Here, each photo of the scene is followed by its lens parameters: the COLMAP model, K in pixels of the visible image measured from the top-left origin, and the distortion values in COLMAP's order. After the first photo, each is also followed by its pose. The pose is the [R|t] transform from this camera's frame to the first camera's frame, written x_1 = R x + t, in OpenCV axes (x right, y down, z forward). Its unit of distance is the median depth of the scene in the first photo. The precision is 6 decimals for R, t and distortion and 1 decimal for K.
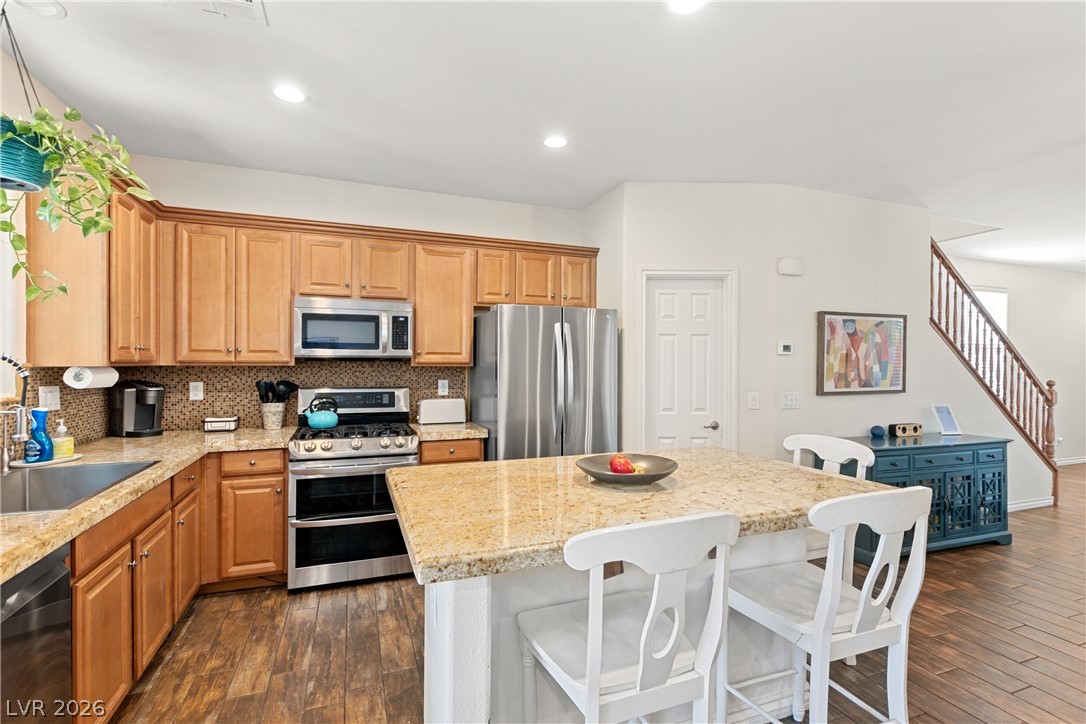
lens RADIAL K [[500.8, 0, 531.9], [0, 500.8, 368.0], [0, 0, 1]] dist [0.008085, -0.001553]
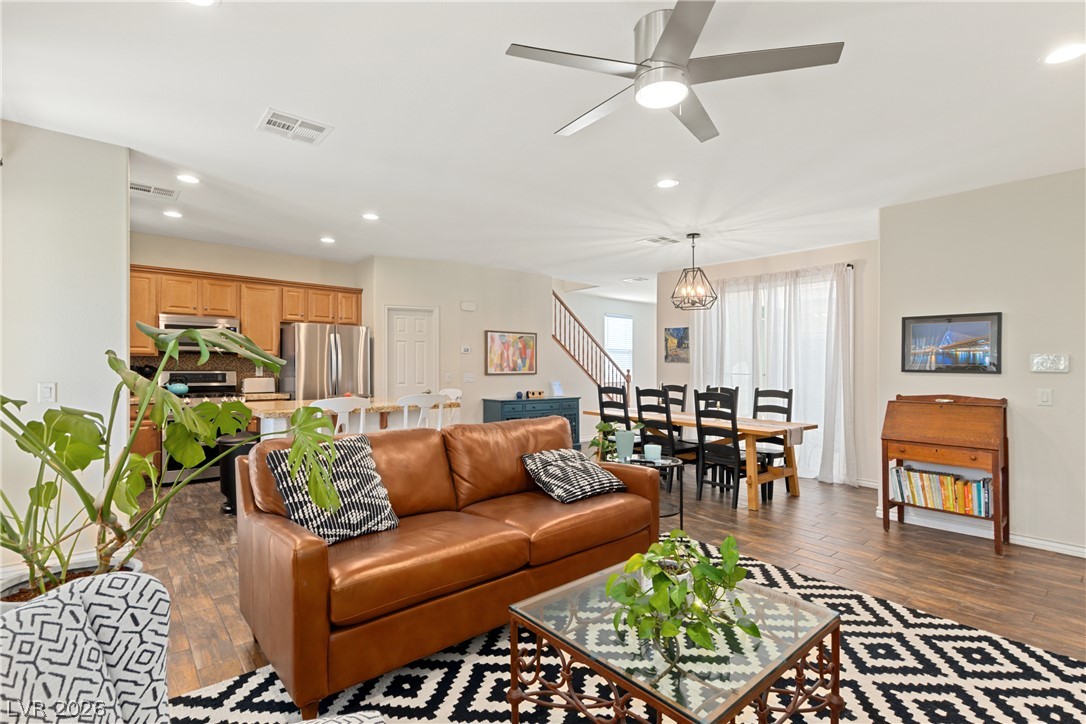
lens RADIAL K [[500.8, 0, 534.5], [0, 500.8, 374.8], [0, 0, 1]] dist [0.008085, -0.001553]
pose [[0.936495, -0.002825, 0.350669, 0.094408], [-0.003319, 0.999851, 0.016920, 0.022845], [-0.350665, -0.017010, 0.936346, -0.904677]]
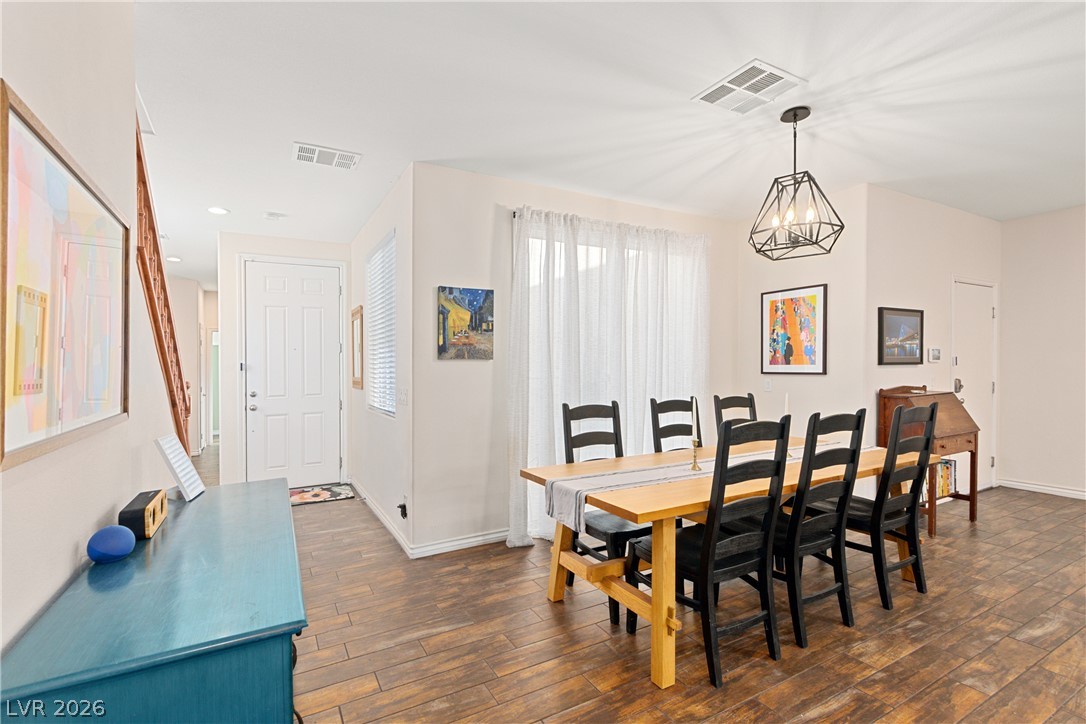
lens RADIAL K [[500.8, 0, 547.2], [0, 500.8, 366.5], [0, 0, 1]] dist [0.008085, -0.001553]
pose [[-0.169589, -0.004233, 0.985506, 0.352795], [0.018423, 0.999802, 0.007465, 0.014030], [-0.985343, 0.019422, -0.169477, 0.865210]]
